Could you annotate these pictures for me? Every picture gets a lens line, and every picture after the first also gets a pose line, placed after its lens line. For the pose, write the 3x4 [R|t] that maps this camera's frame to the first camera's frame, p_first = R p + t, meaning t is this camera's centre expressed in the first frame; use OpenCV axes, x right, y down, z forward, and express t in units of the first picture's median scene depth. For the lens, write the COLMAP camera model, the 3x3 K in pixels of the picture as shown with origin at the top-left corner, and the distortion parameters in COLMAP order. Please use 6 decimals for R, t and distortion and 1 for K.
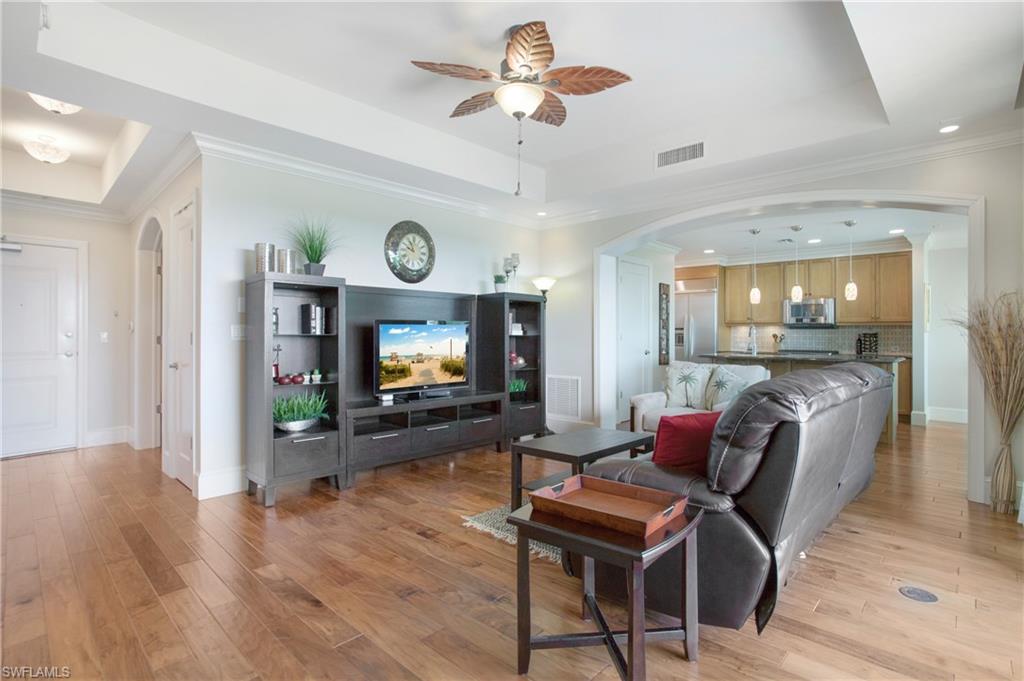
lens RADIAL K [[495.9, 0, 544.0], [0, 495.9, 328.2], [0, 0, 1]] dist [-0.031557, 0.005302]
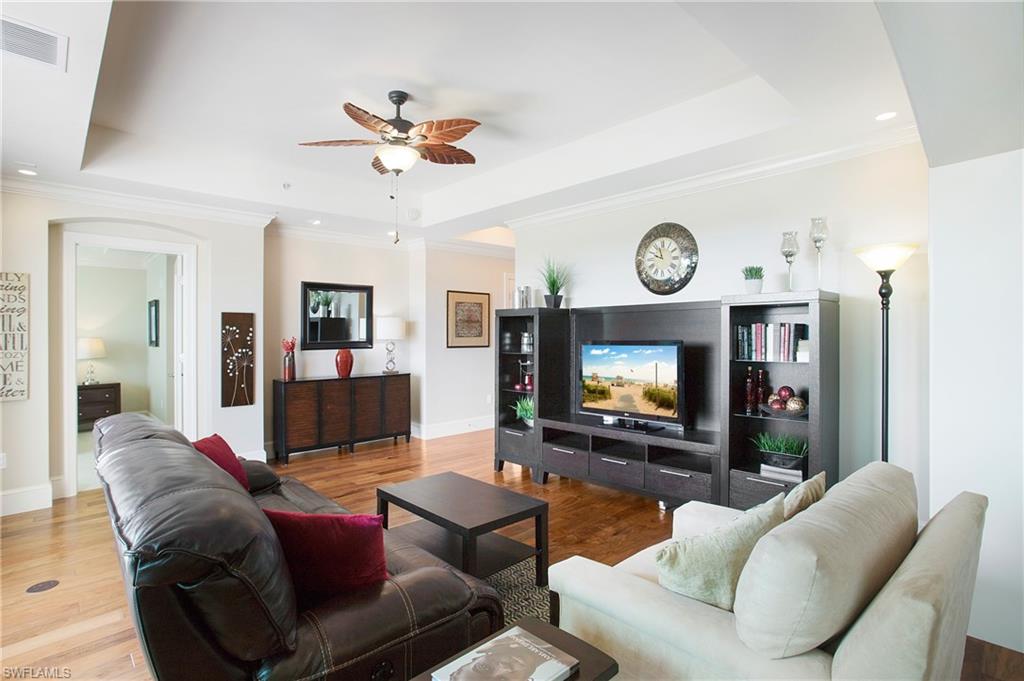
lens RADIAL K [[495.9, 0, 503.2], [0, 495.9, 343.6], [0, 0, 1]] dist [-0.031557, 0.005302]
pose [[-0.115816, 0.013483, -0.993179, 0.667696], [0.014885, 0.999819, 0.011837, -0.022689], [0.993159, -0.013413, -0.115996, 0.876427]]
